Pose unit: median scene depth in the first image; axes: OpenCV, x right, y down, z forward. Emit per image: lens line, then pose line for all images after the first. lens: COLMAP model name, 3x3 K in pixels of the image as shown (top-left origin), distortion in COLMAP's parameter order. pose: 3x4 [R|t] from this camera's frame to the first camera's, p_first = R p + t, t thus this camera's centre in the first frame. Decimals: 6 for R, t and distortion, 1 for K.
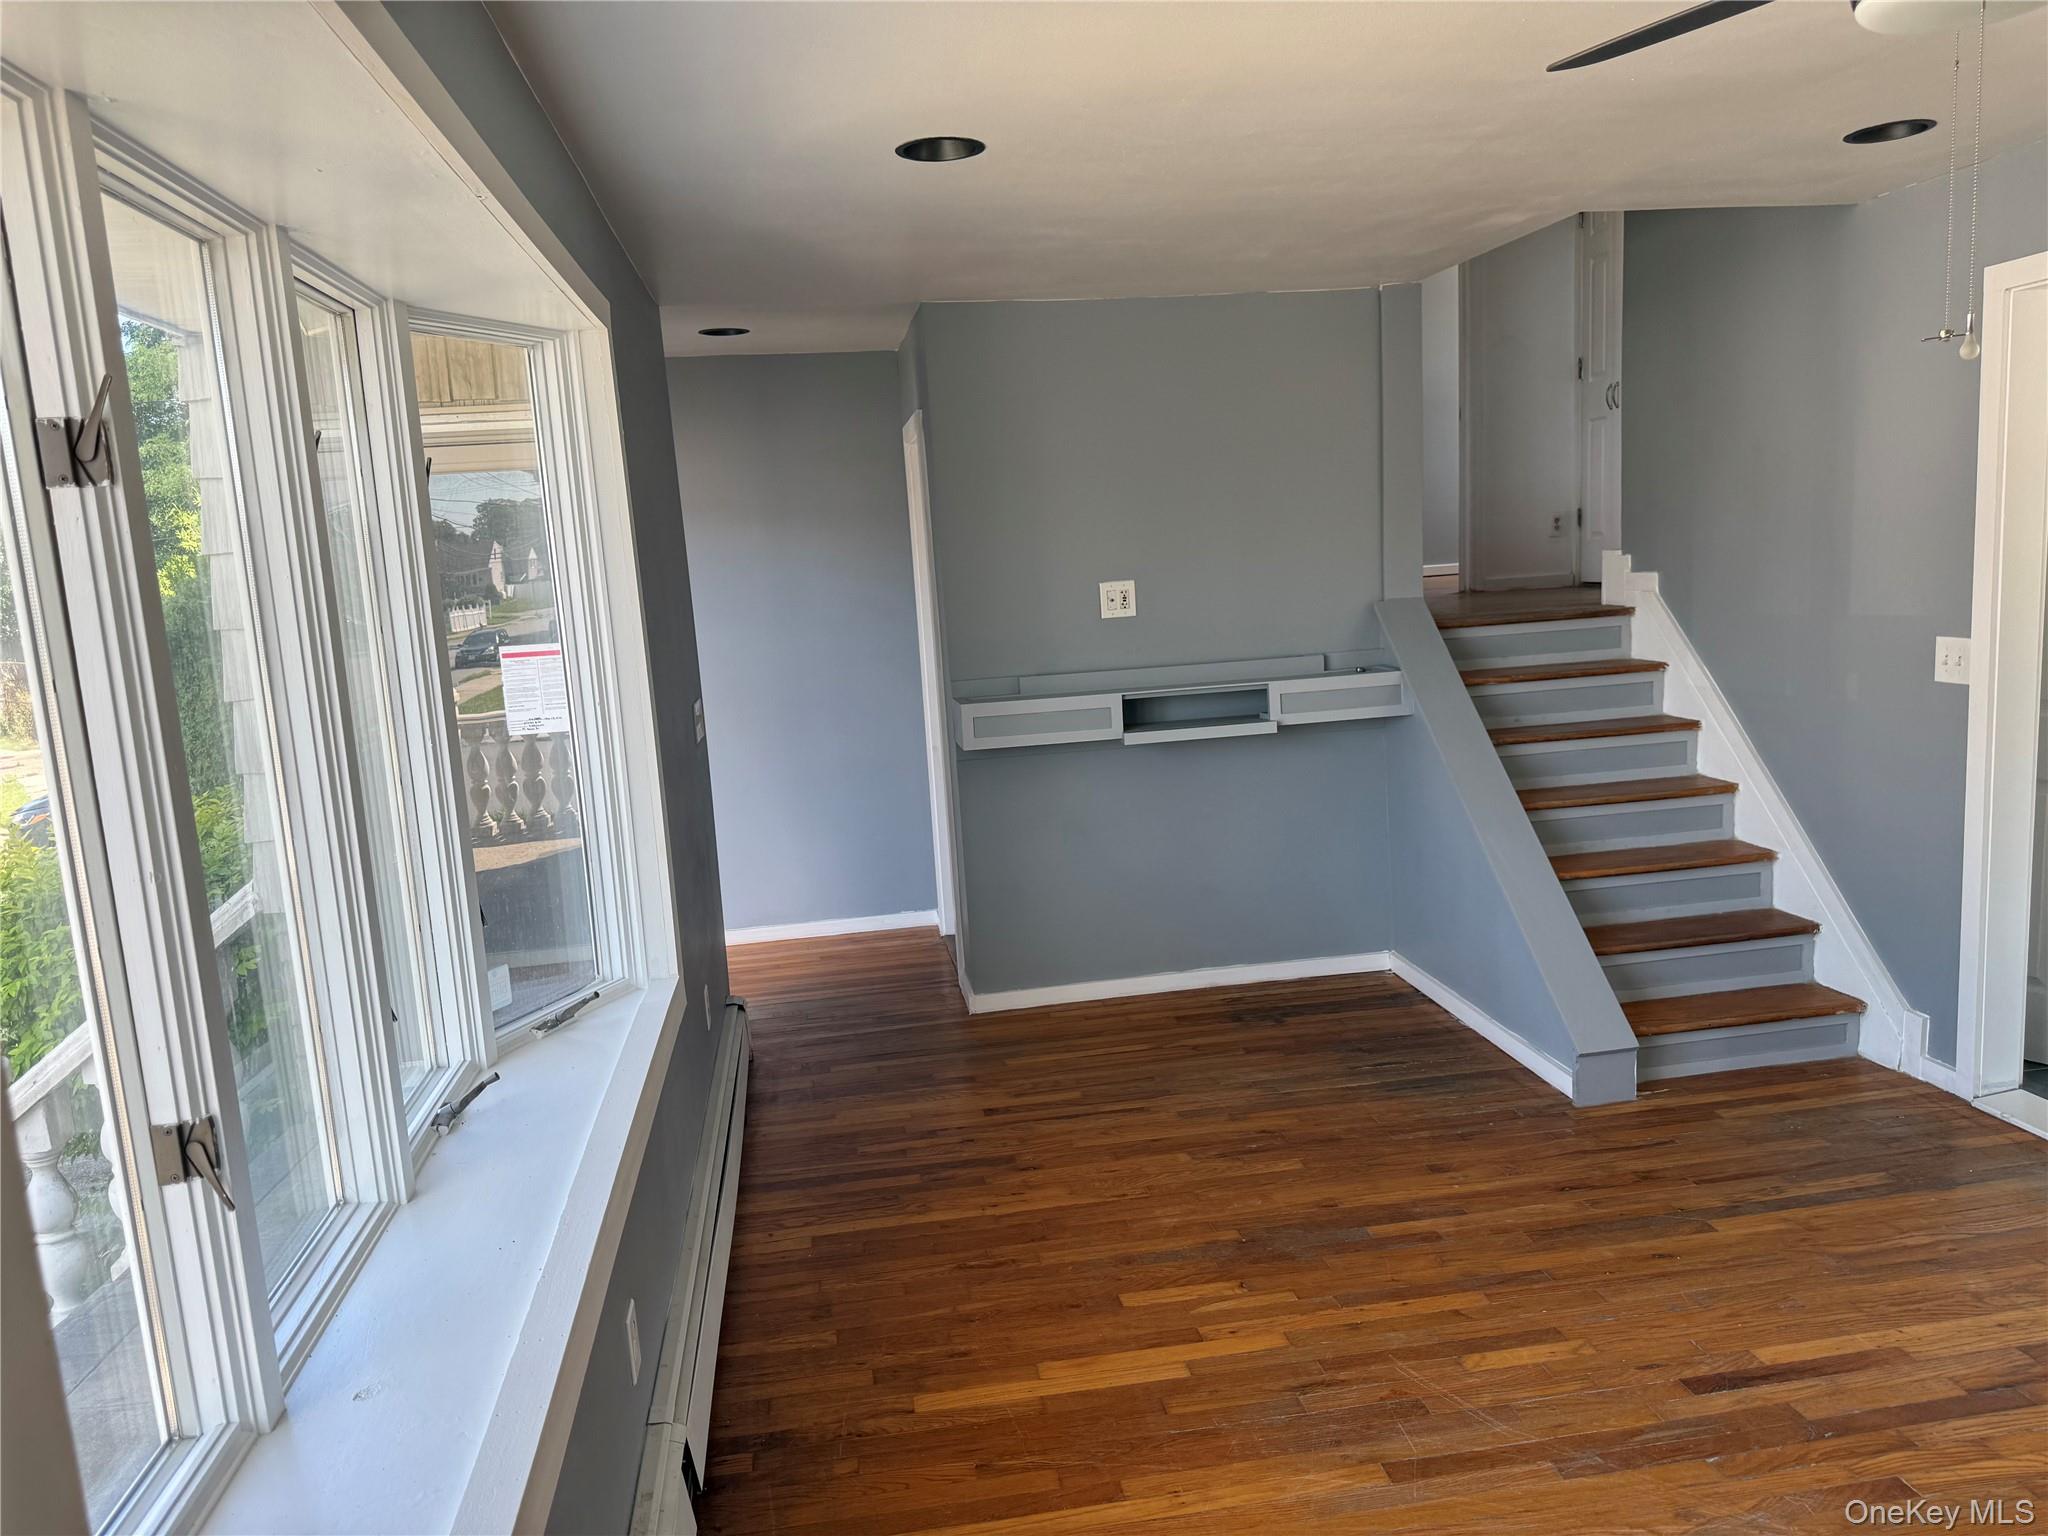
lens RADIAL K [[1462.5, 0, 1021.1], [0, 1462.5, 772.1], [0, 0, 1]] dist [0.017675, -0.026192]
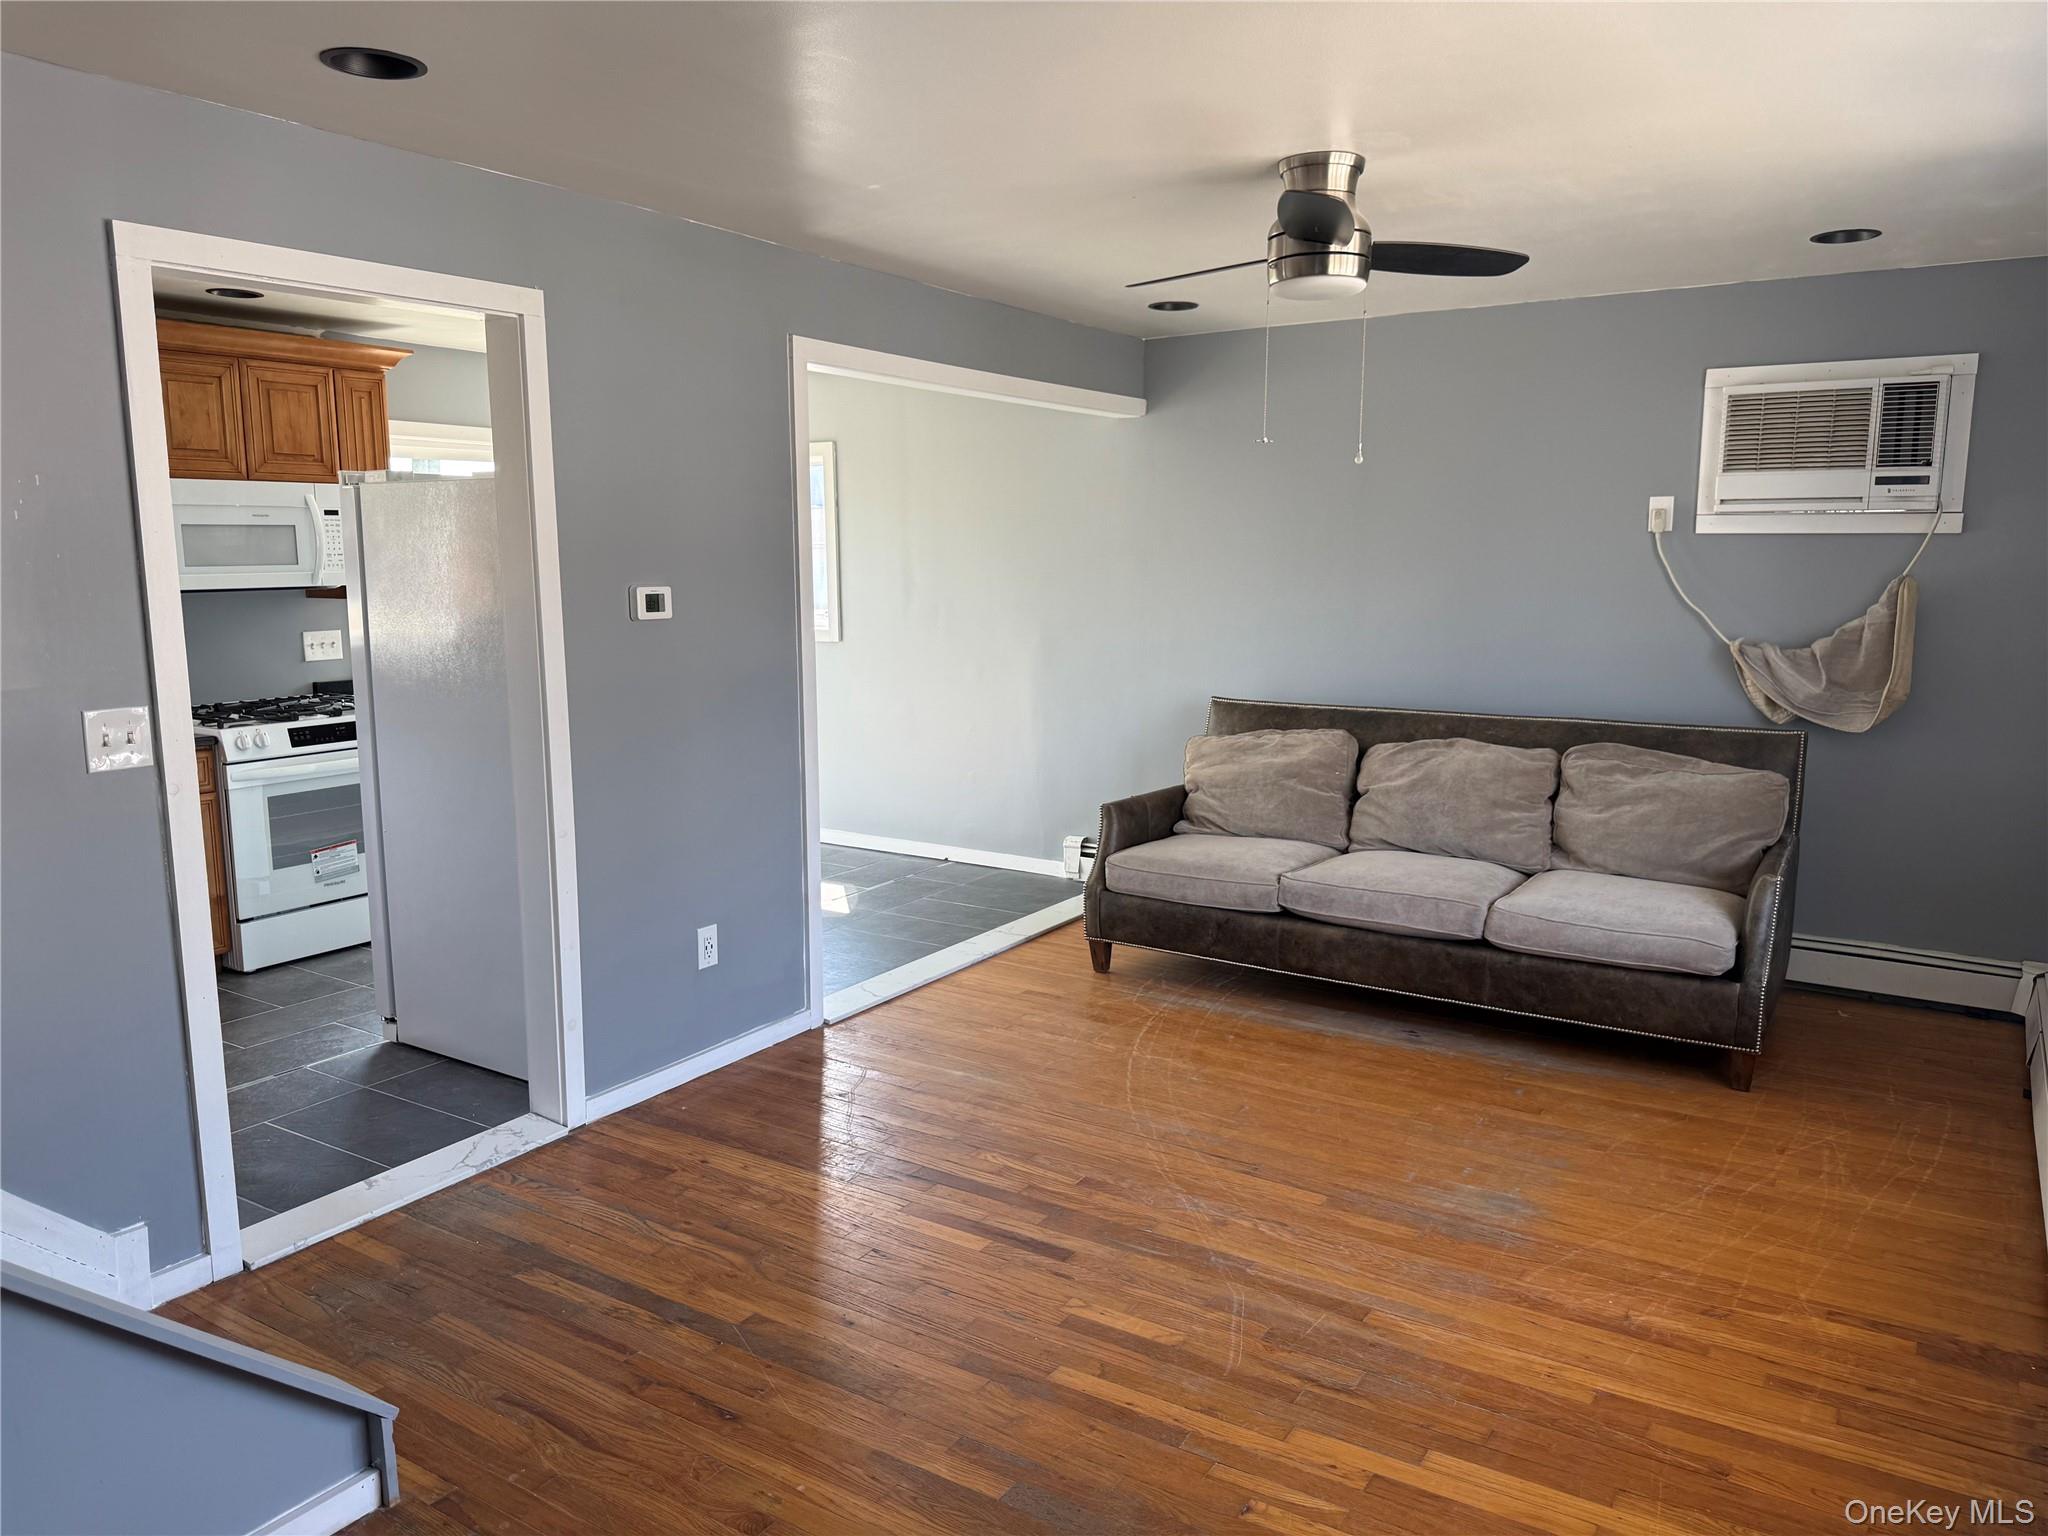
lens RADIAL K [[1462.5, 0, 1020.4], [0, 1462.5, 776.2], [0, 0, 1]] dist [0.017675, -0.026192]
pose [[-0.746334, -0.046361, 0.663955, -0.267450], [0.146860, 0.961512, 0.232220, -0.221460], [-0.649167, 0.270822, -0.710800, 1.664003]]
